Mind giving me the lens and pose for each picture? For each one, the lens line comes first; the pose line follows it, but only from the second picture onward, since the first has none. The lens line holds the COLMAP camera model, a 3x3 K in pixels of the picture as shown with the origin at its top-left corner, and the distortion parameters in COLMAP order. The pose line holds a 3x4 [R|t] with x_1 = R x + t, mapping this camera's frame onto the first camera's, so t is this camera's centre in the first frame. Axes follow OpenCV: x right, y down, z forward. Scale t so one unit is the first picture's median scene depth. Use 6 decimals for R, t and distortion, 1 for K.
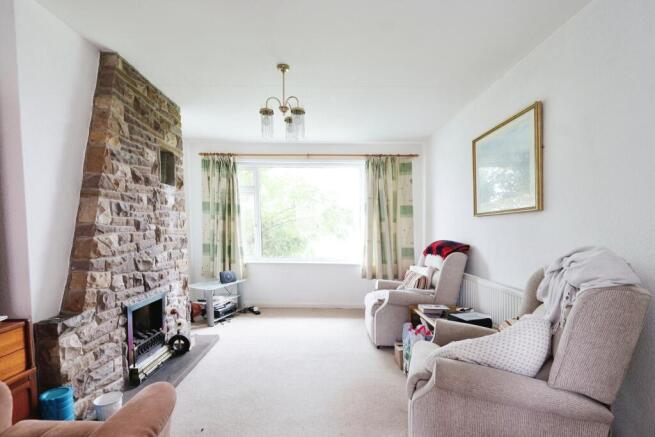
lens RADIAL K [[306.5, 0, 316.0], [0, 306.5, 222.5], [0, 0, 1]] dist [0.002236, -0.003394]
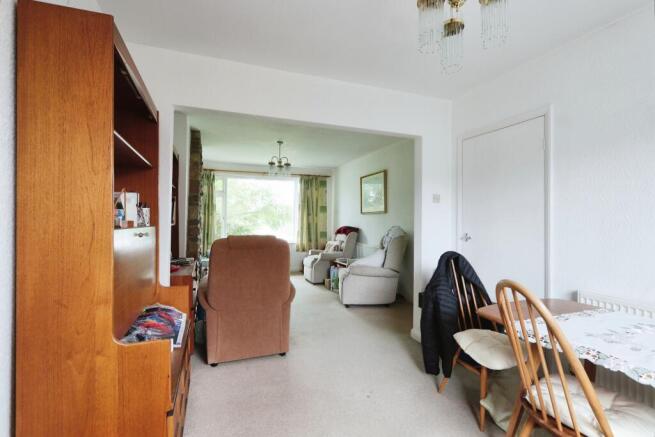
lens RADIAL K [[306.5, 0, 327.8], [0, 306.5, 220.2], [0, 0, 1]] dist [0.002236, -0.003394]
pose [[0.925182, -0.005971, 0.379477, -0.336964], [-0.003094, 0.999724, 0.023274, -0.019252], [-0.379512, -0.022707, 0.924908, -0.586521]]
